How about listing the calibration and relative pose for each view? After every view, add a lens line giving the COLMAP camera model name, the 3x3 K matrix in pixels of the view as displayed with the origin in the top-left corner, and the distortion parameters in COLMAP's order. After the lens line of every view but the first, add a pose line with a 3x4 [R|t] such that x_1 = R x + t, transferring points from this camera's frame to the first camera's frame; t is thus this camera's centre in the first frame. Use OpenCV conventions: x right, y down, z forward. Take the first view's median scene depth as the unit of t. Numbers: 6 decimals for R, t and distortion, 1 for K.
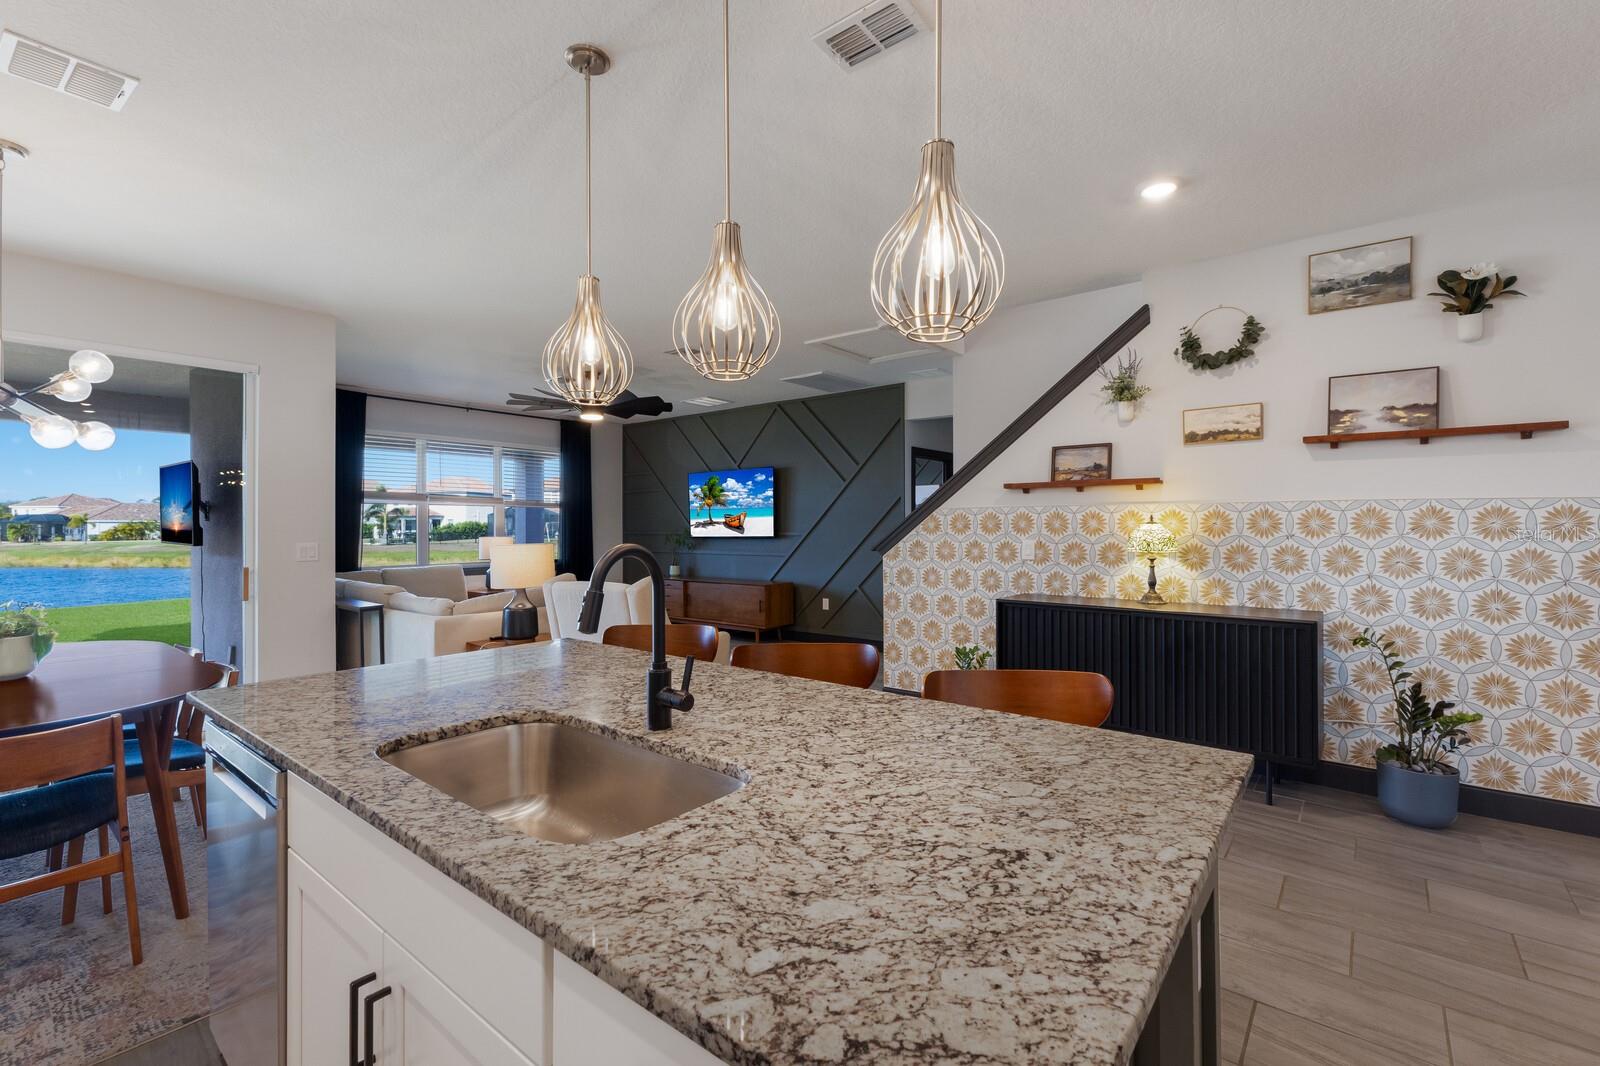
lens RADIAL K [[695.0, 0, 791.1], [0, 695.0, 520.9], [0, 0, 1]] dist [0.004988, 0.000473]
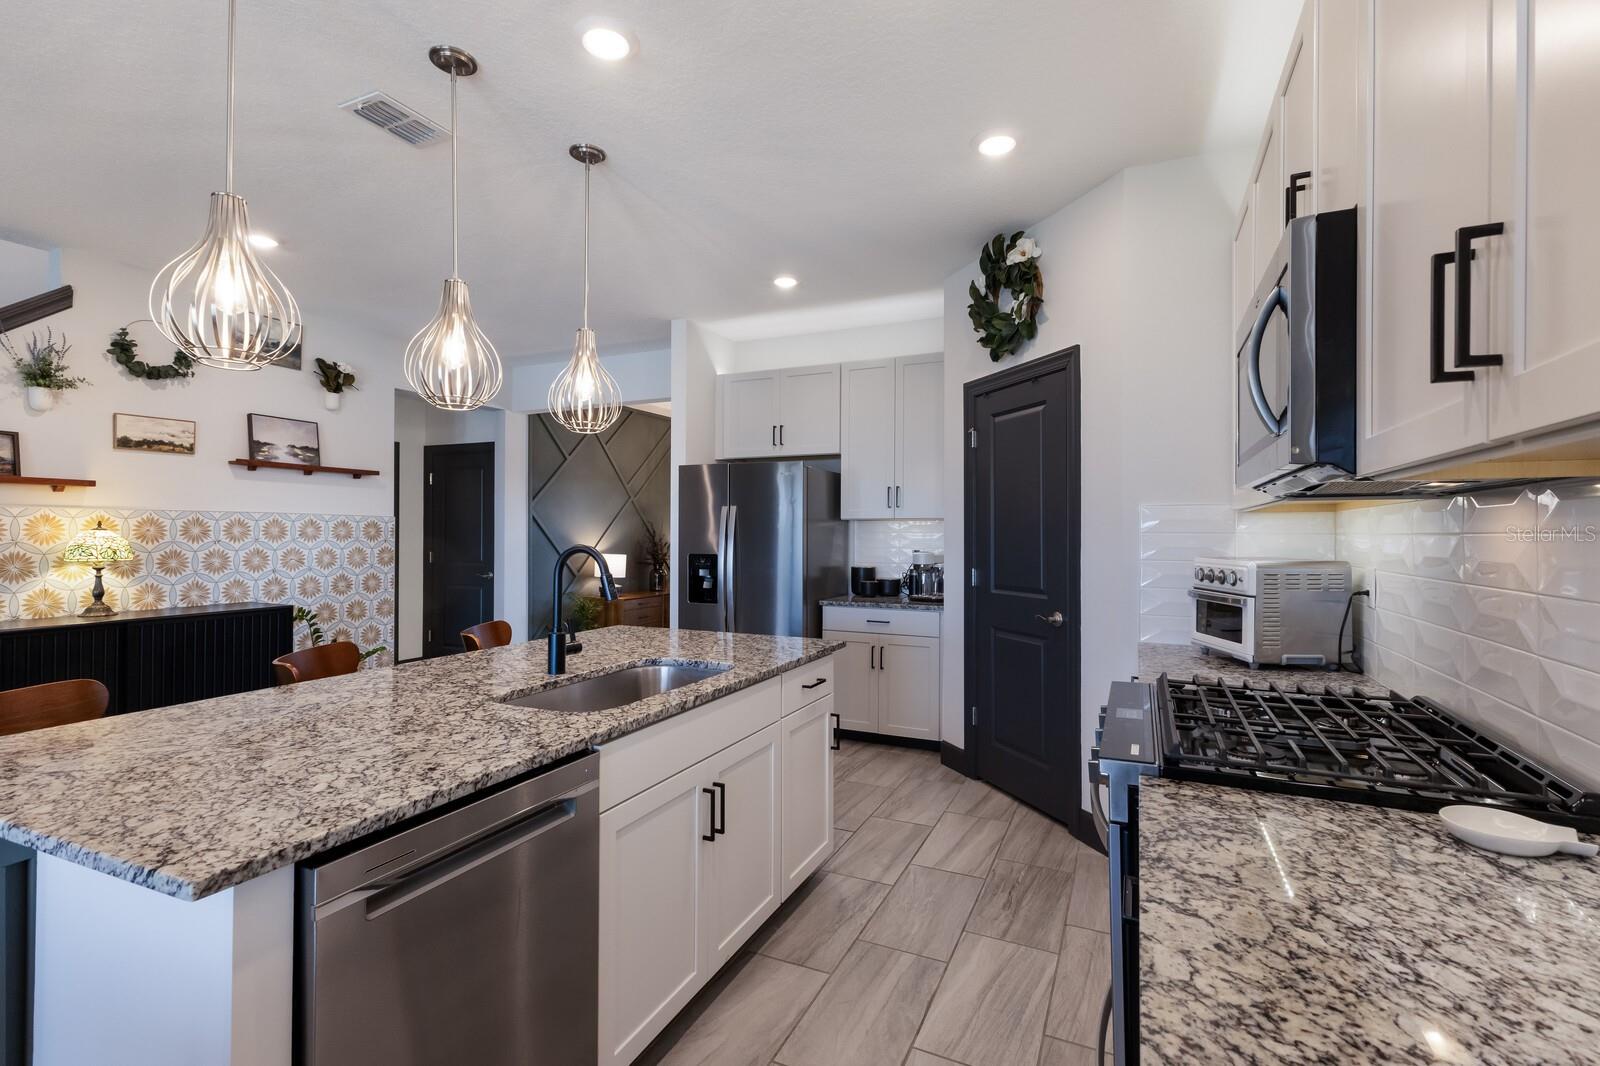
lens RADIAL K [[759.4, 0, 799.9], [0, 759.4, 533.7], [0, 0, 1]] dist [-0.000920, 0.000121]
pose [[-0.257895, -0.002961, 0.966168, -0.755359], [-0.010368, 0.999946, 0.000297, -0.001567], [-0.966117, -0.009940, -0.257912, 0.384916]]
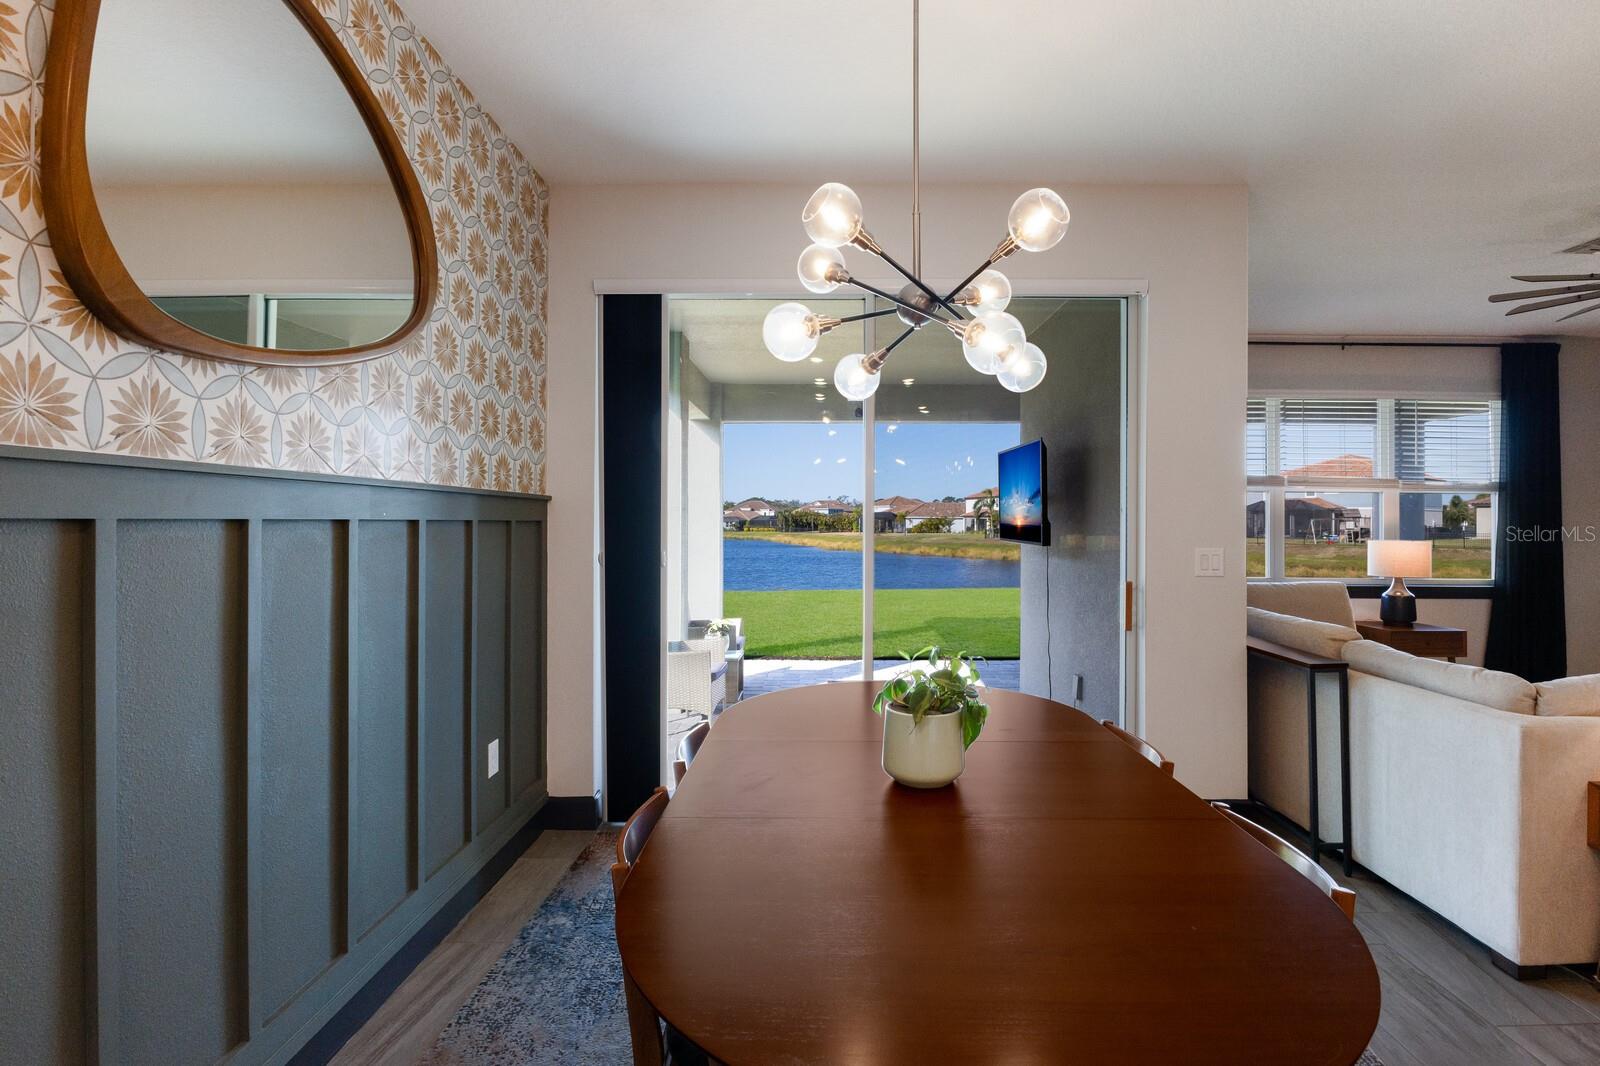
lens RADIAL K [[759.4, 0, 839.7], [0, 759.4, 513.1], [0, 0, 1]] dist [-0.000920, 0.000121]
pose [[0.642216, -0.003741, -0.766515, -0.067439], [-0.000865, 0.999984, -0.005606, 0.000794], [0.766524, 0.004263, 0.642202, 0.052939]]
